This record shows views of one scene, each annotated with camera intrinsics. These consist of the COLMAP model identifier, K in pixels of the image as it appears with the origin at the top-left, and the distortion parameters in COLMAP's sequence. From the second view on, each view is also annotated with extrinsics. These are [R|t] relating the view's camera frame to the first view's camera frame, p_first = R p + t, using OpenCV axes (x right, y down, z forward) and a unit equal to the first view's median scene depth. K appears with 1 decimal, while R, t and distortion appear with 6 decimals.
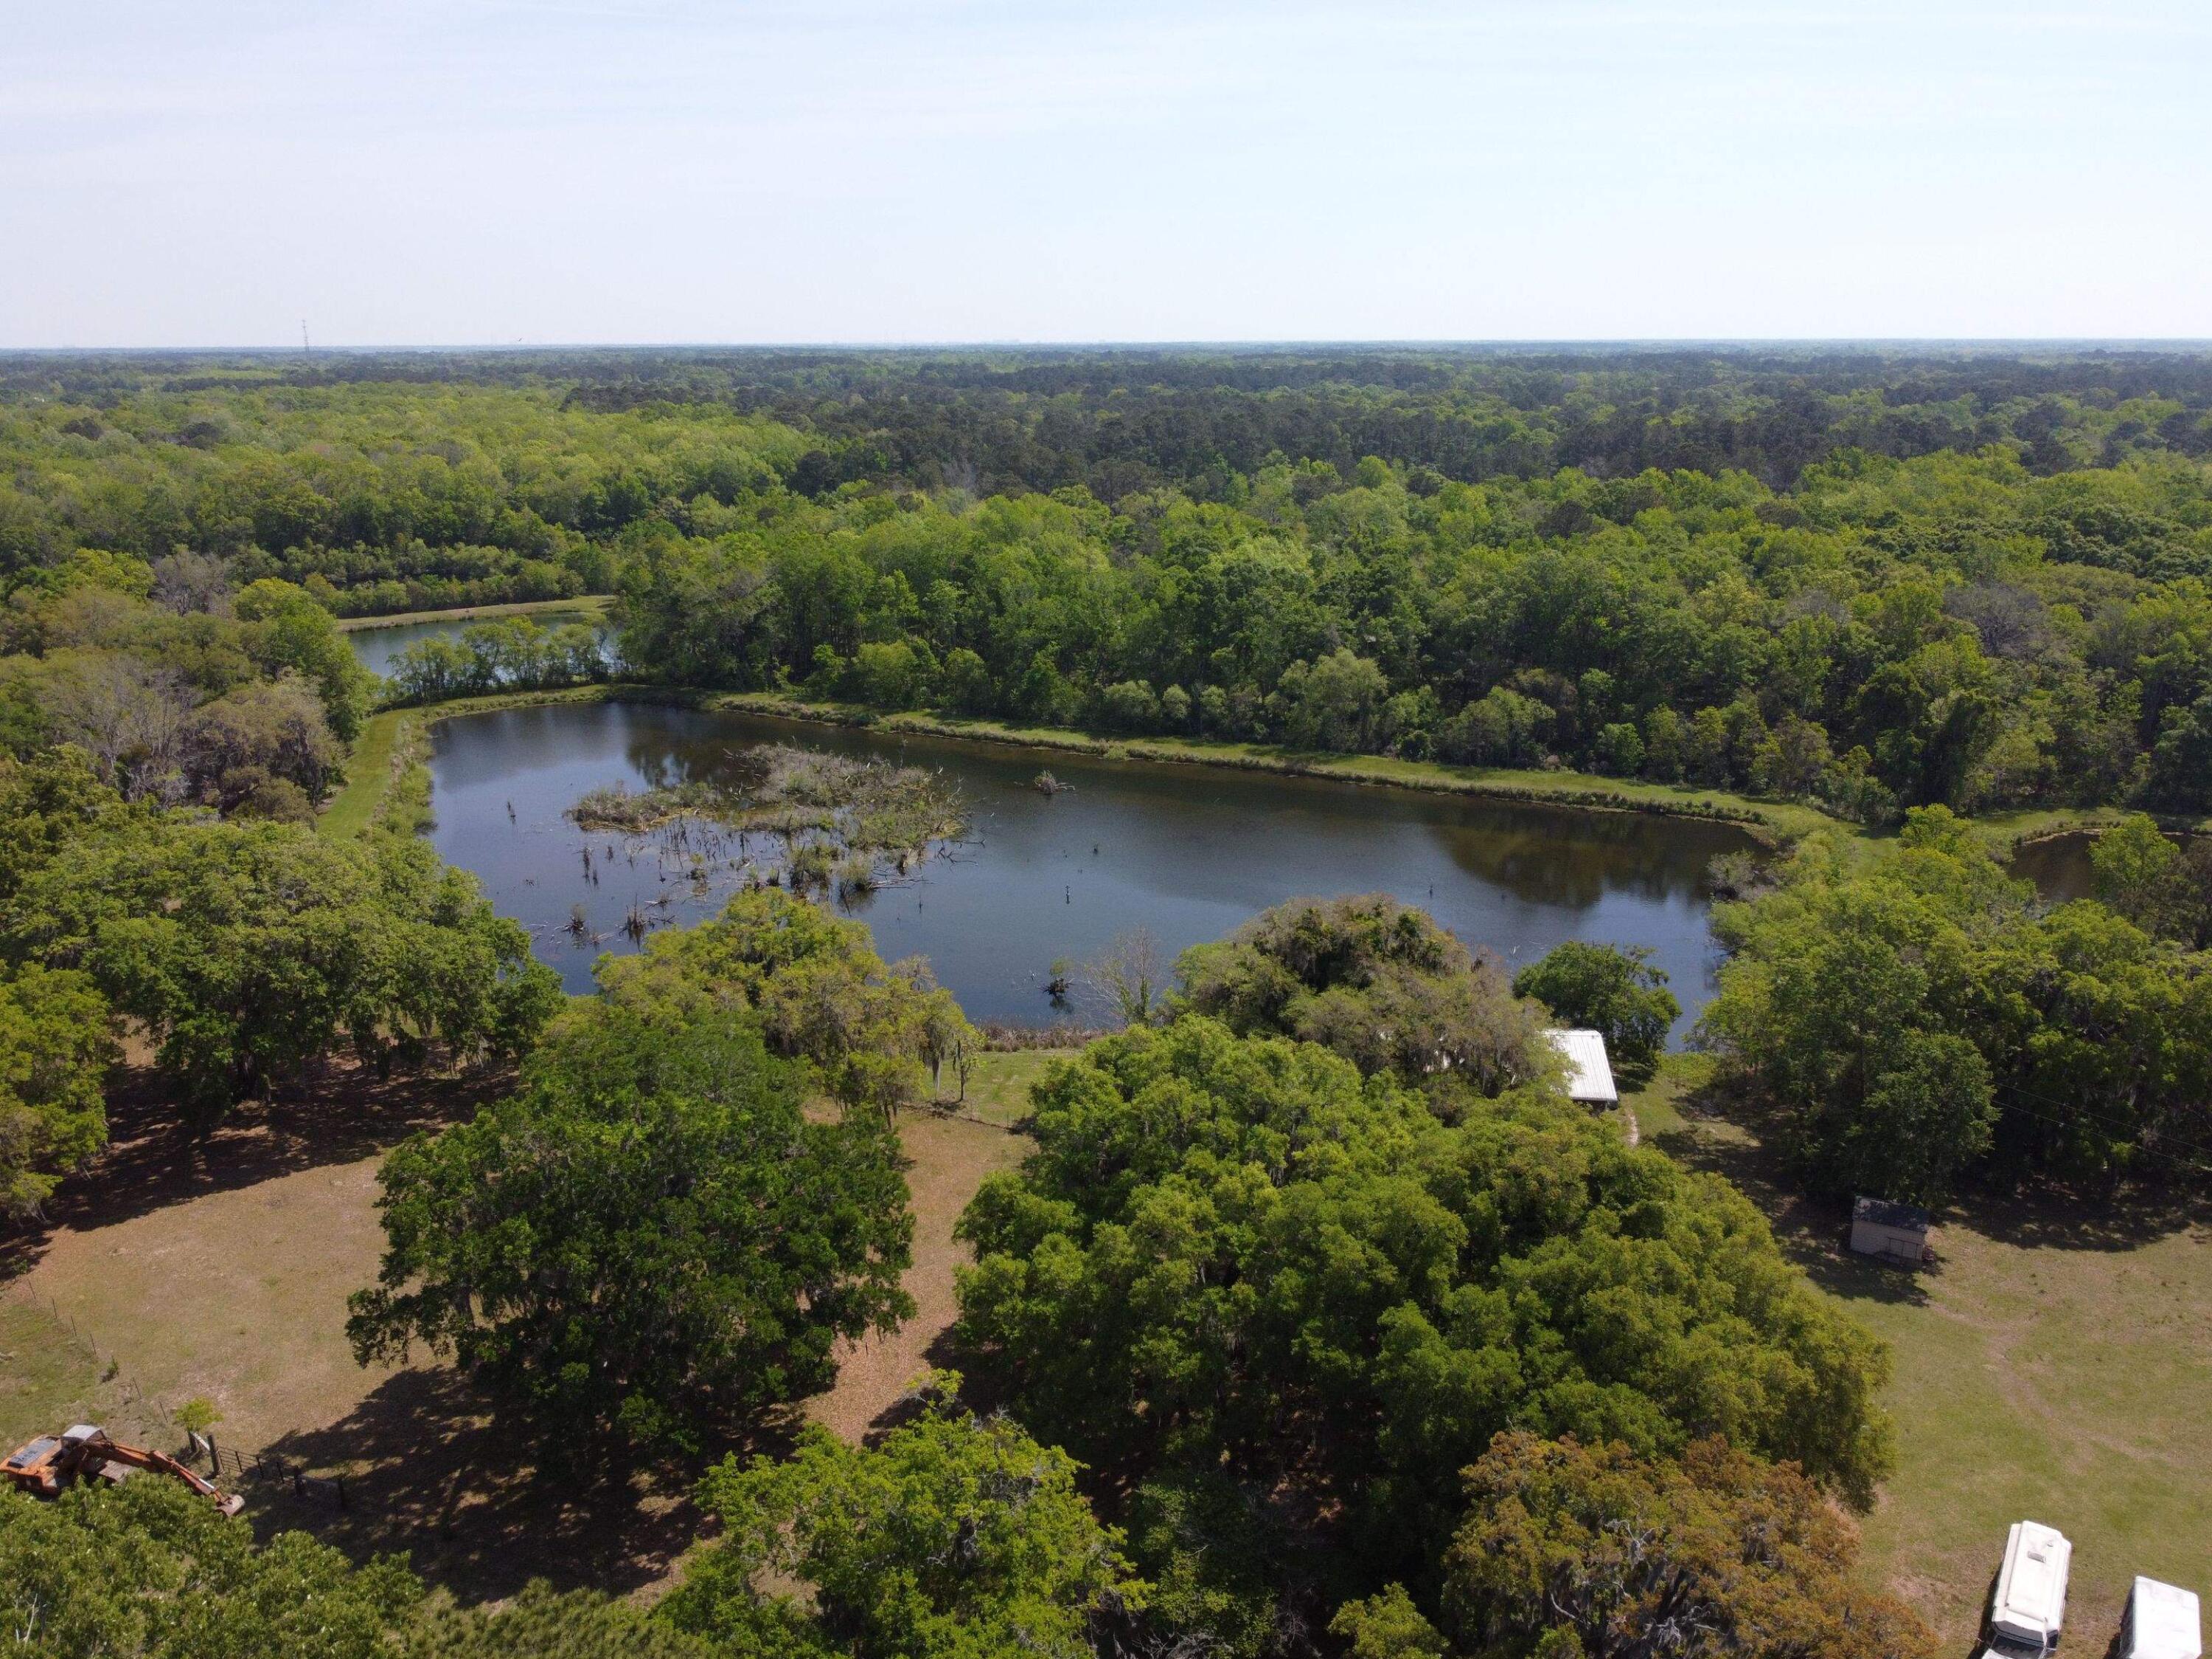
lens RADIAL K [[1664.3, 0, 1098.9], [0, 1664.3, 830.7], [0, 0, 1]] dist [-0.010978, -0.001423]
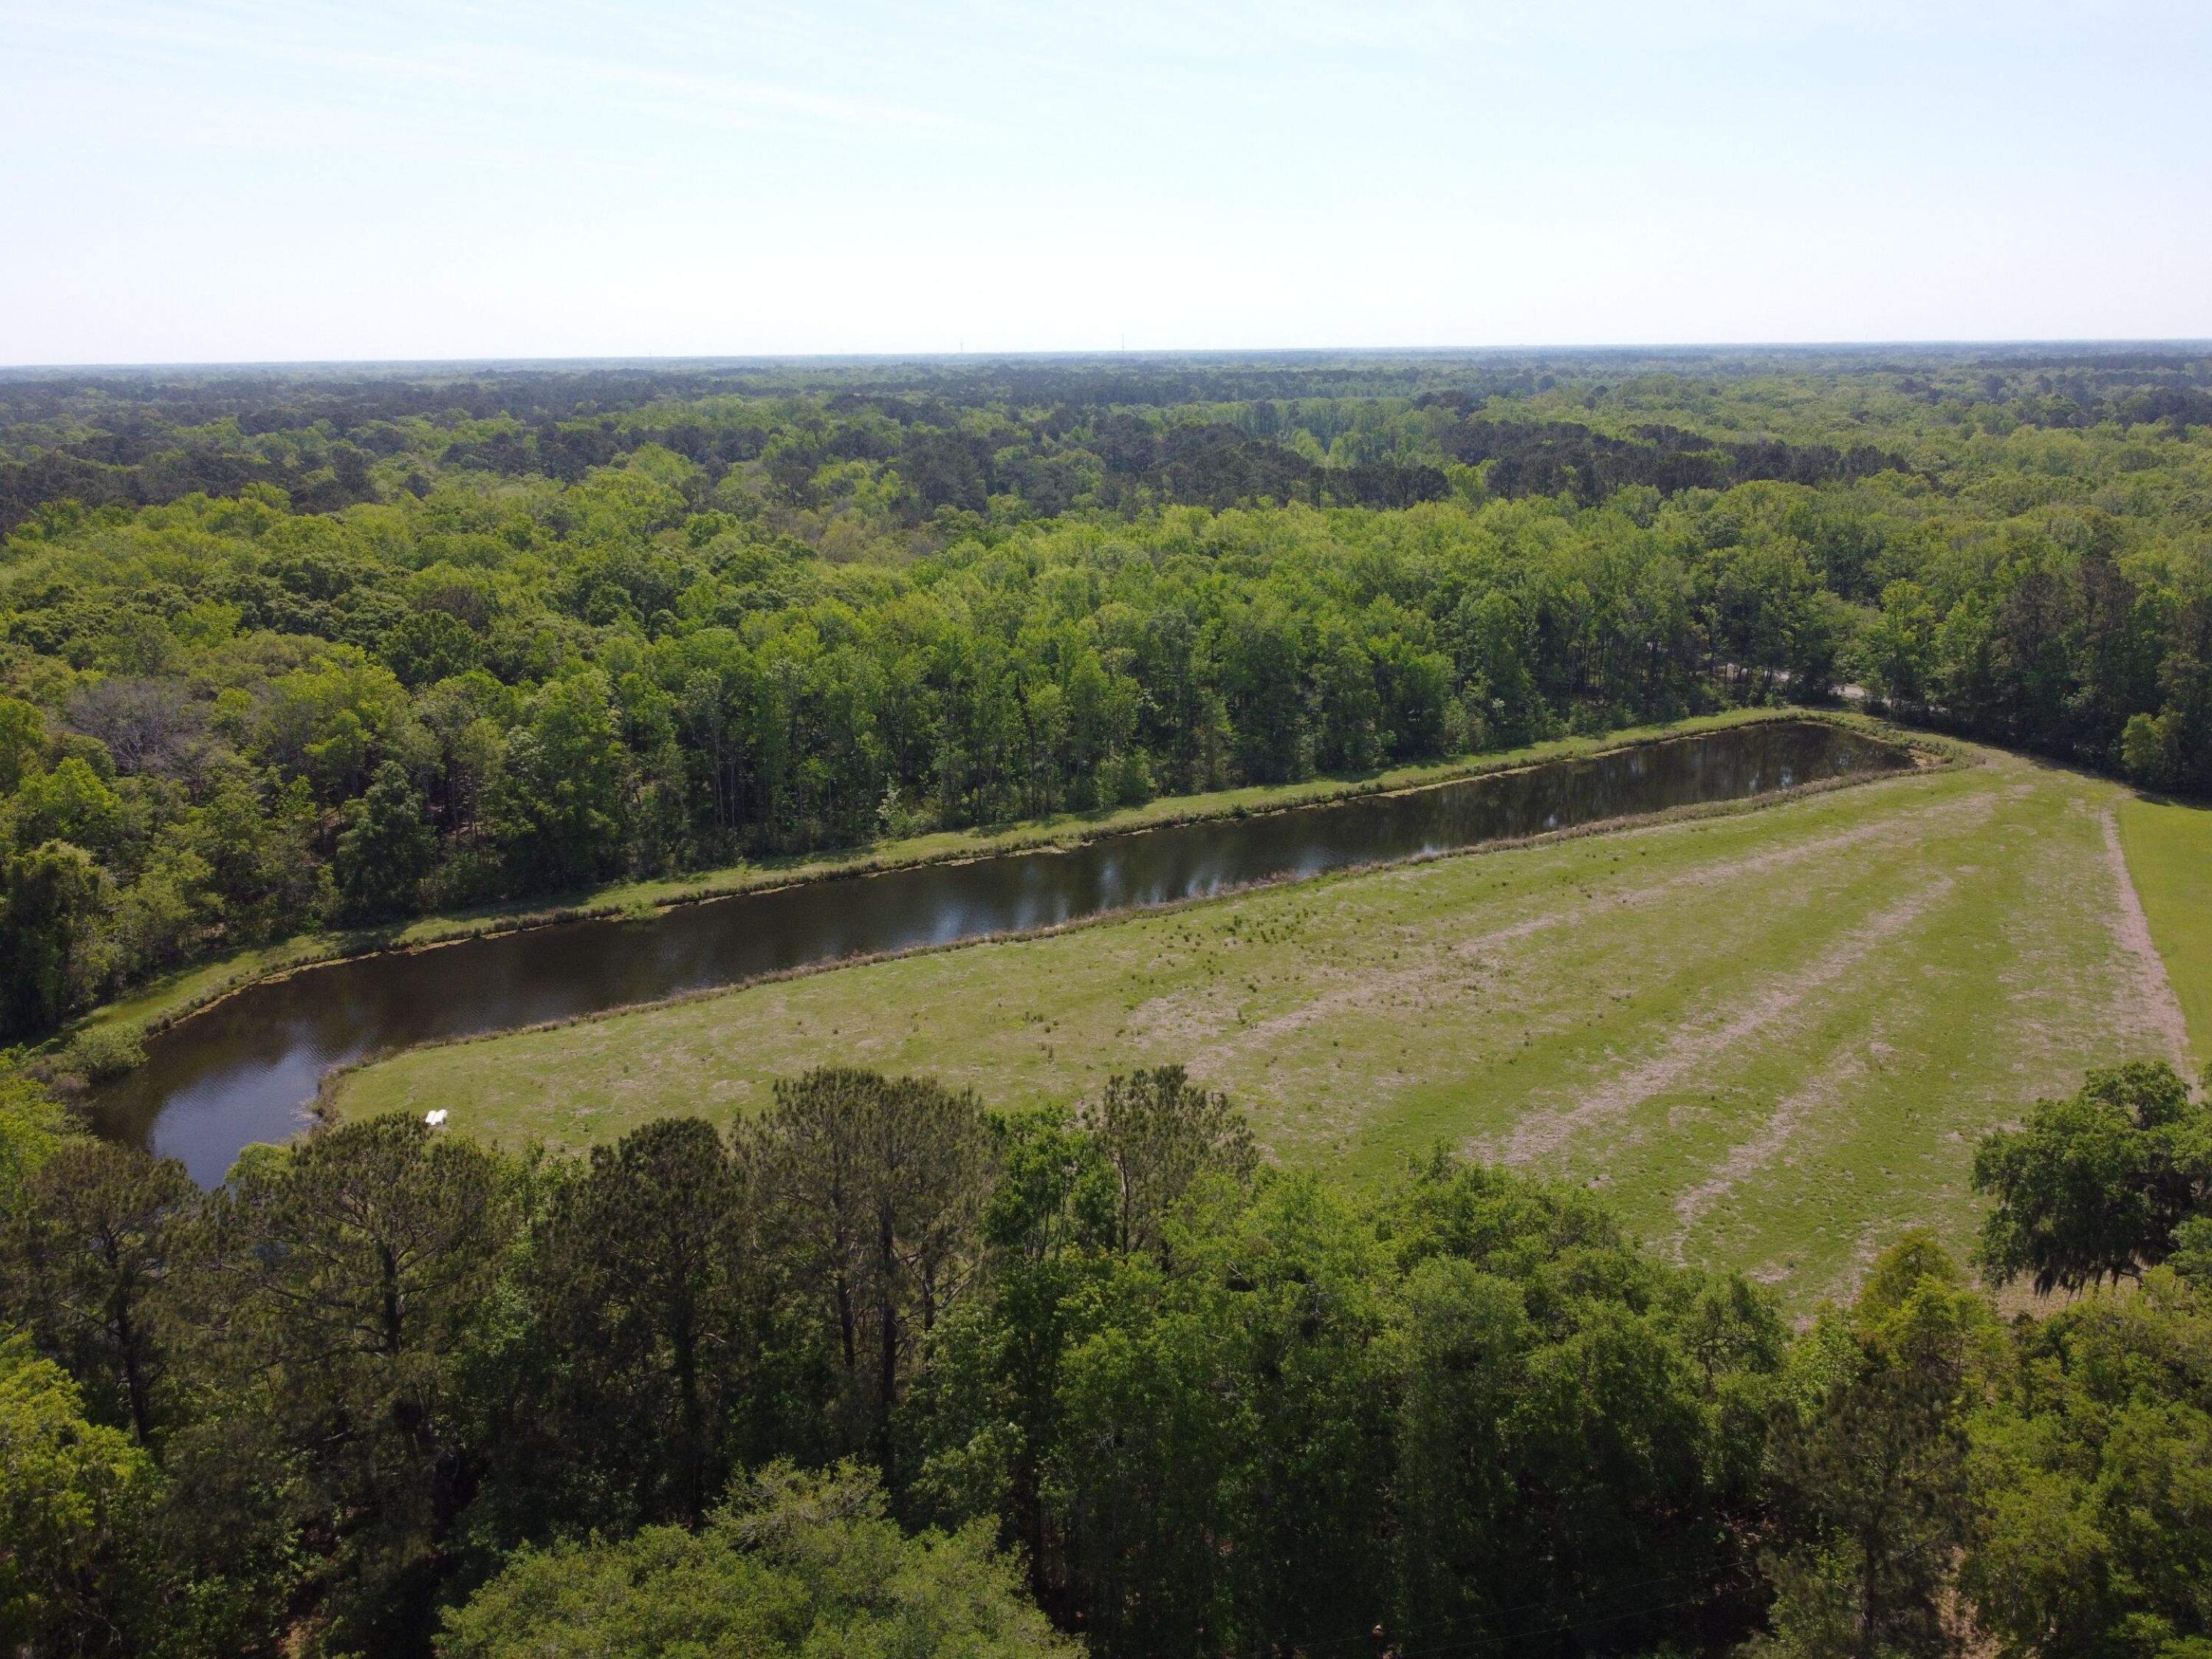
lens RADIAL K [[1664.3, 0, 1091.6], [0, 1664.3, 840.1], [0, 0, 1]] dist [-0.010978, -0.001423]
pose [[0.657279, -0.213452, 0.722788, 0.276841], [0.218851, 0.971785, 0.087969, -0.046748], [-0.721171, 0.100363, 0.685448, 0.142080]]
